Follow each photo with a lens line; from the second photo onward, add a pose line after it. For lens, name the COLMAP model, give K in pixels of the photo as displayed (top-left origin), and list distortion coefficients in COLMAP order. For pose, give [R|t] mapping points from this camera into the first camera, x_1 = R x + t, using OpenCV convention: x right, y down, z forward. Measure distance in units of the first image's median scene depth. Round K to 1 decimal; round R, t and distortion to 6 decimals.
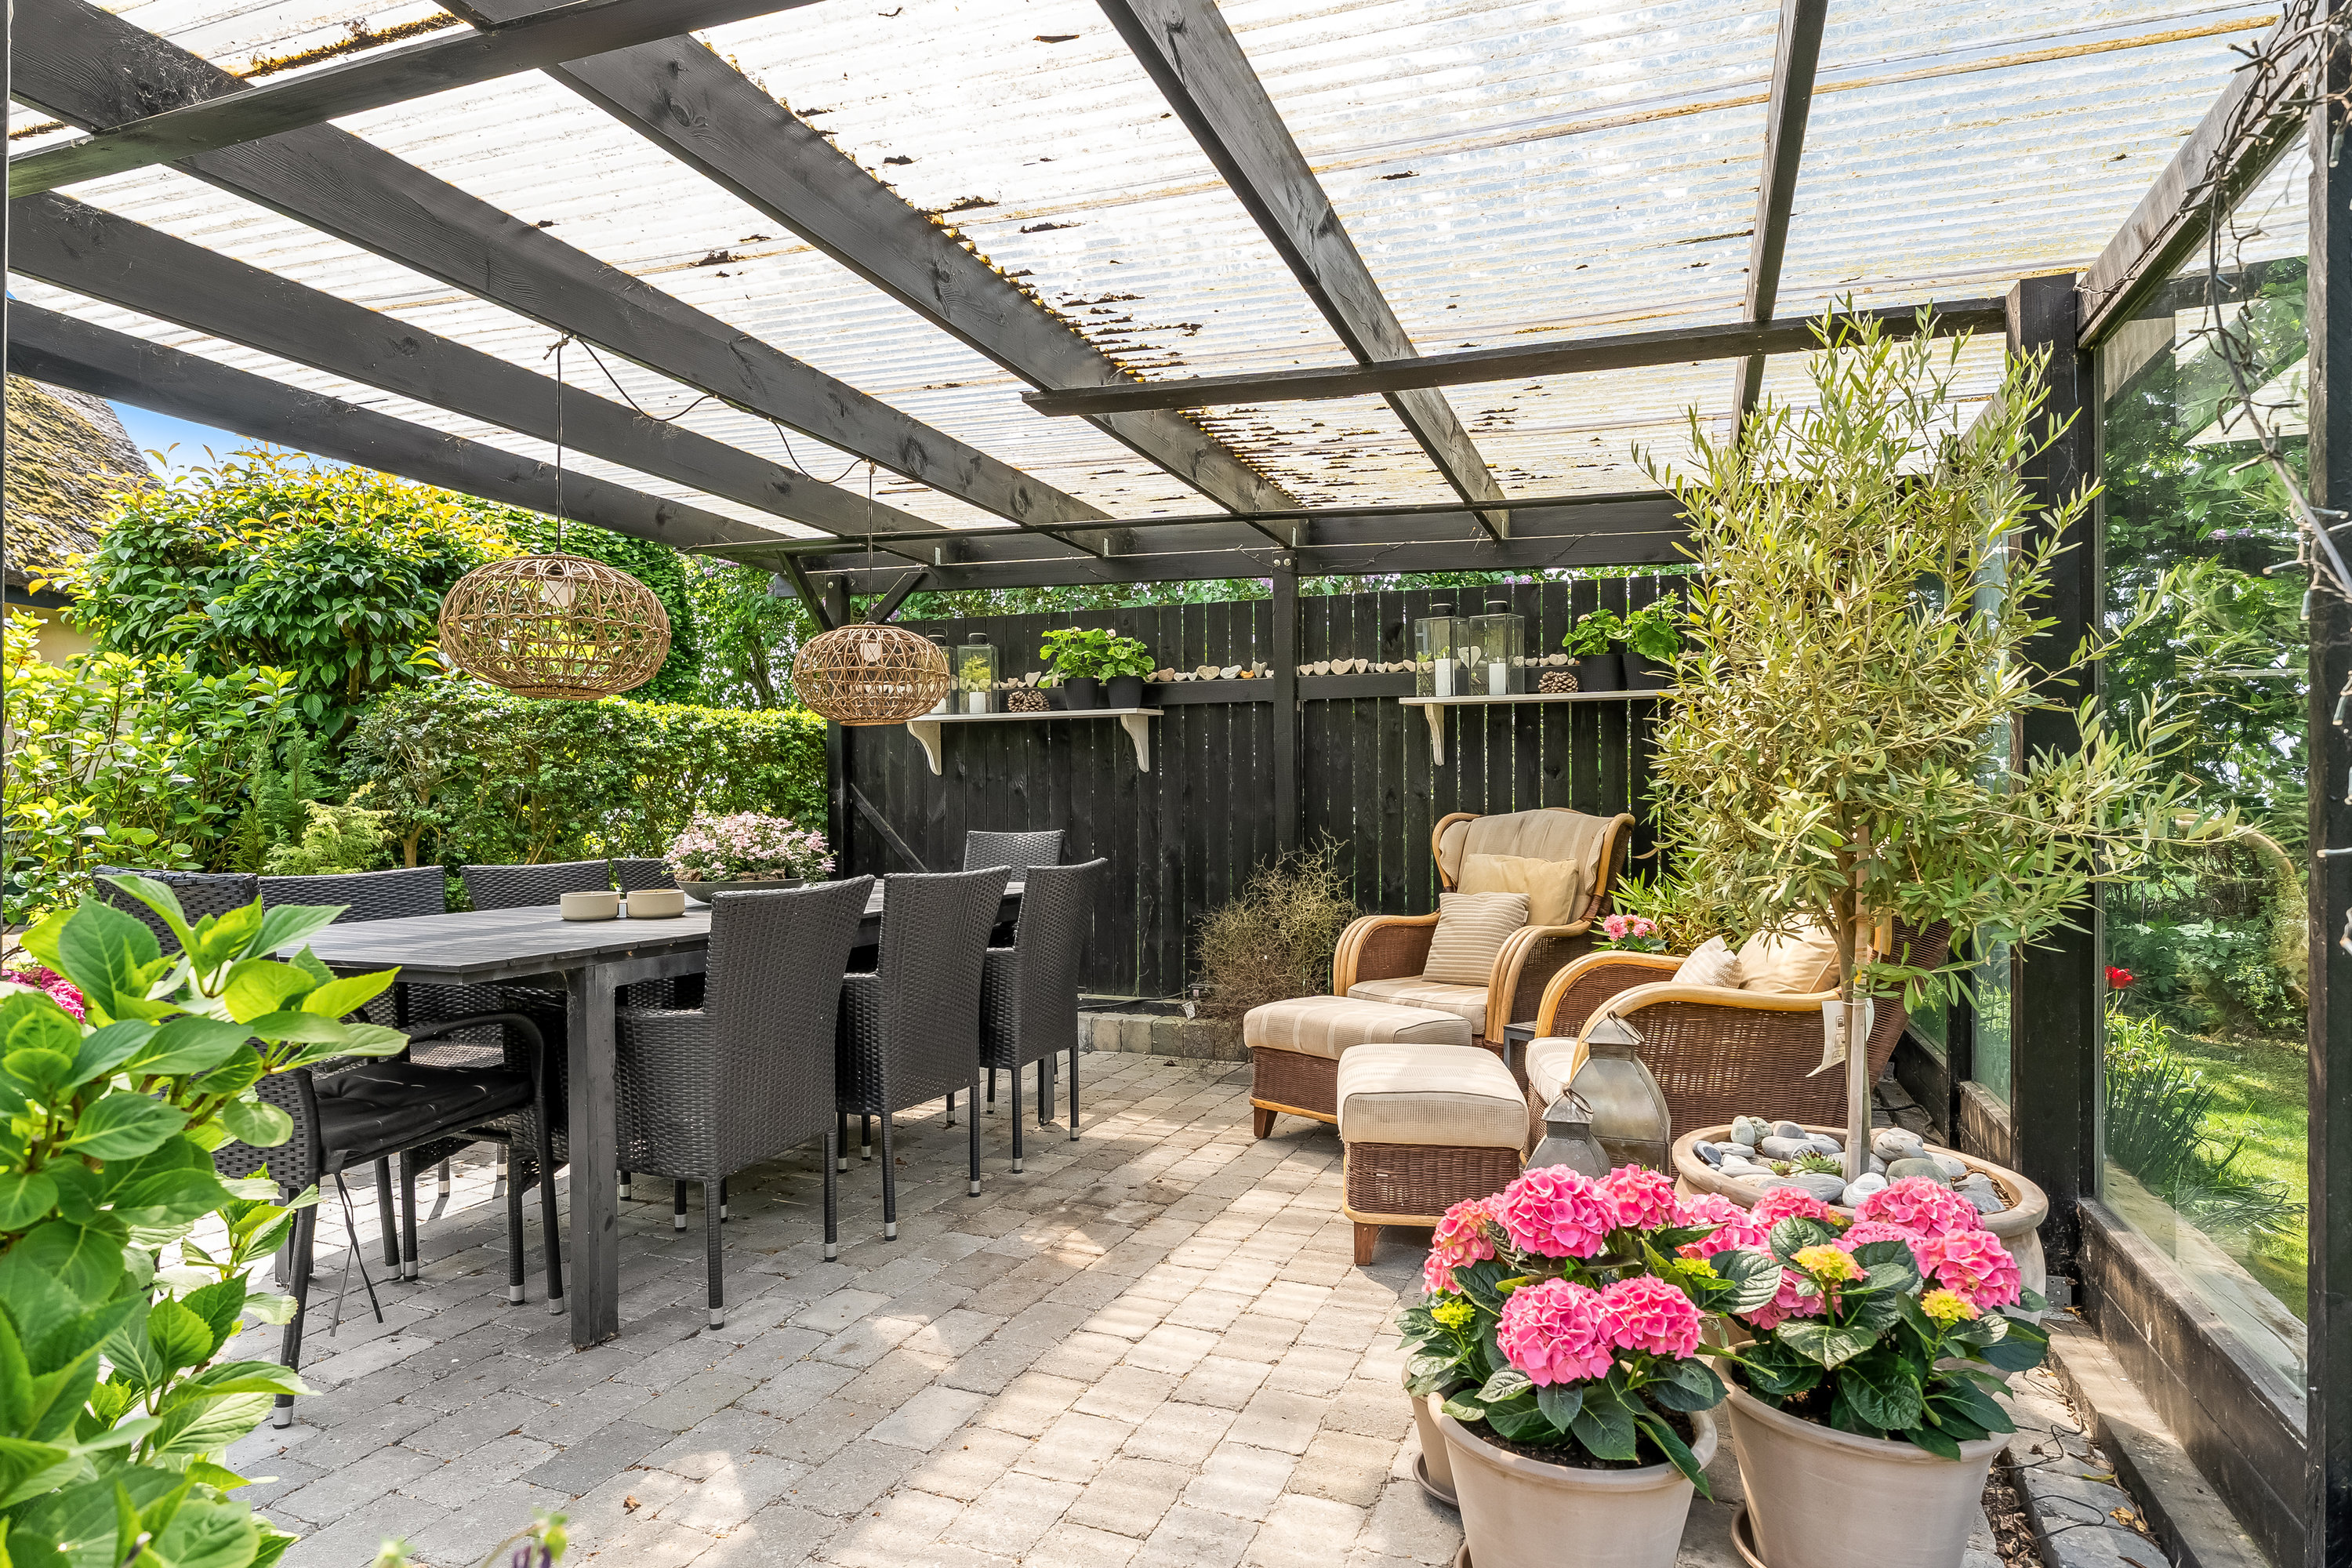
lens RADIAL K [[1295.2, 0, 1183.3], [0, 1295.2, 794.1], [0, 0, 1]] dist [0.000363, 0.000396]
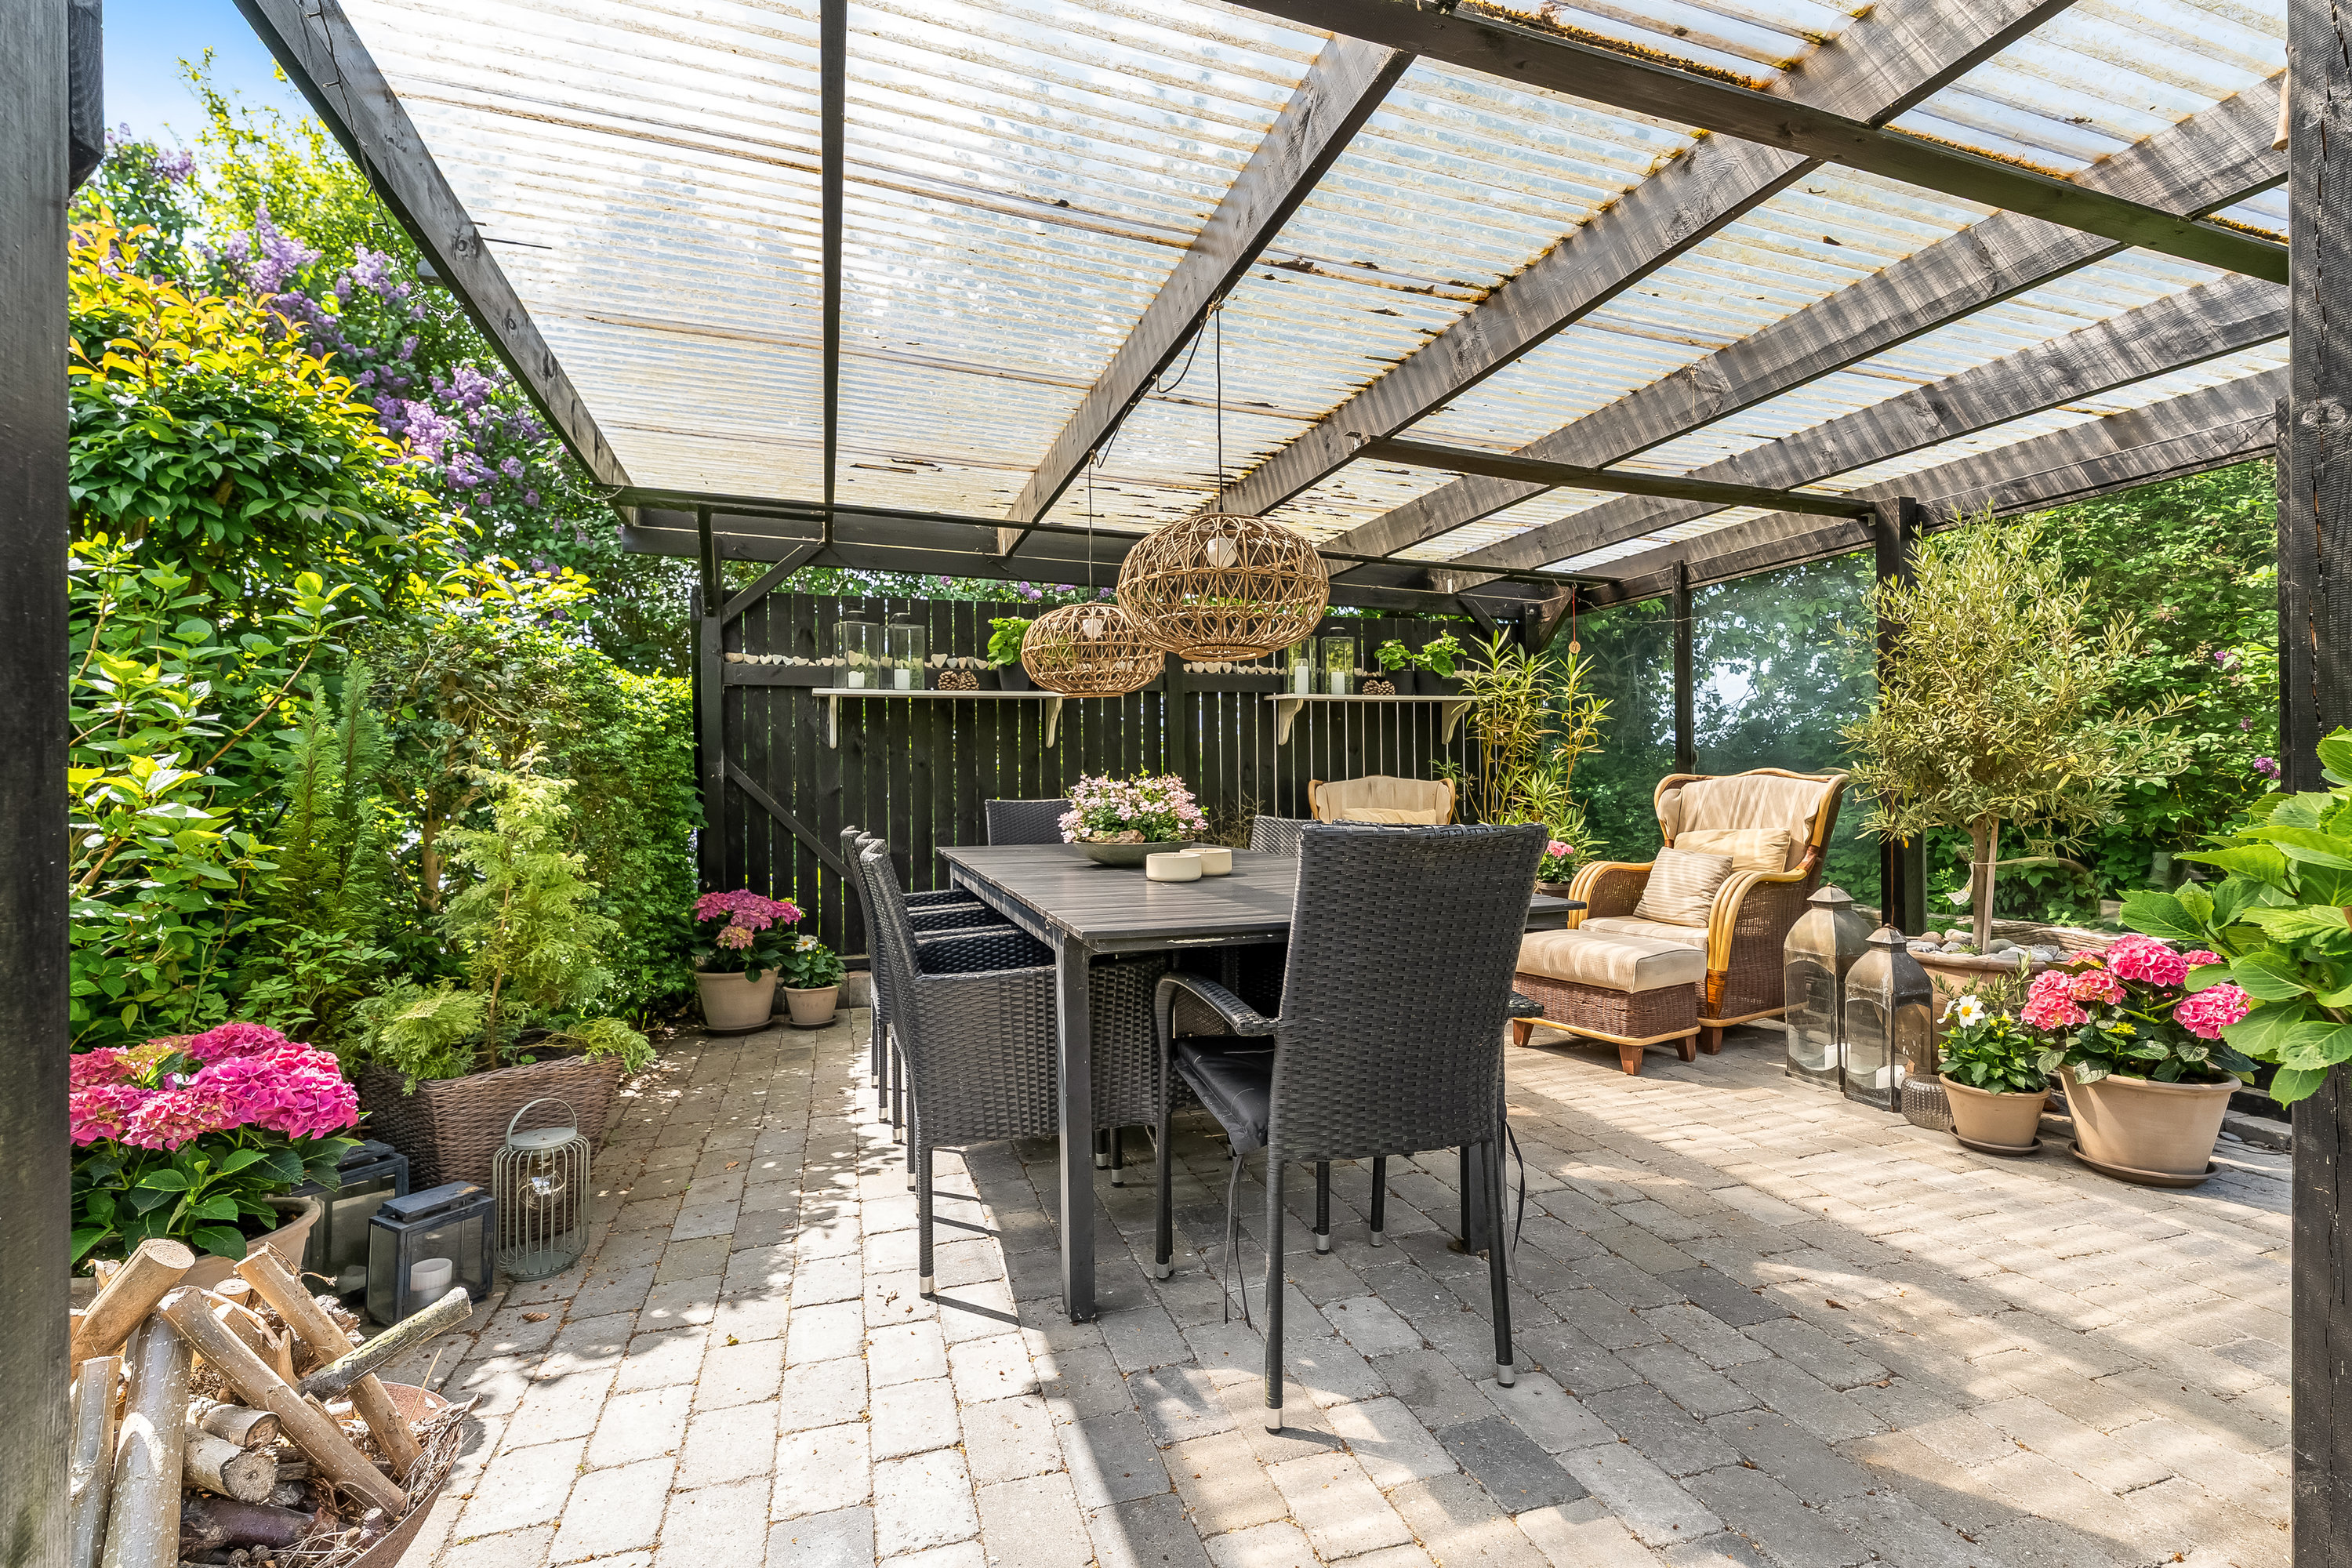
lens RADIAL K [[1047.0, 0, 1184.8], [0, 1047.0, 777.9], [0, 0, 1]] dist [0.005446, 0.000271]
pose [[0.768608, -0.005638, 0.639695, -0.636351], [0.003446, 0.999983, 0.004673, 0.007939], [-0.639710, -0.001388, 0.768615, 0.245090]]
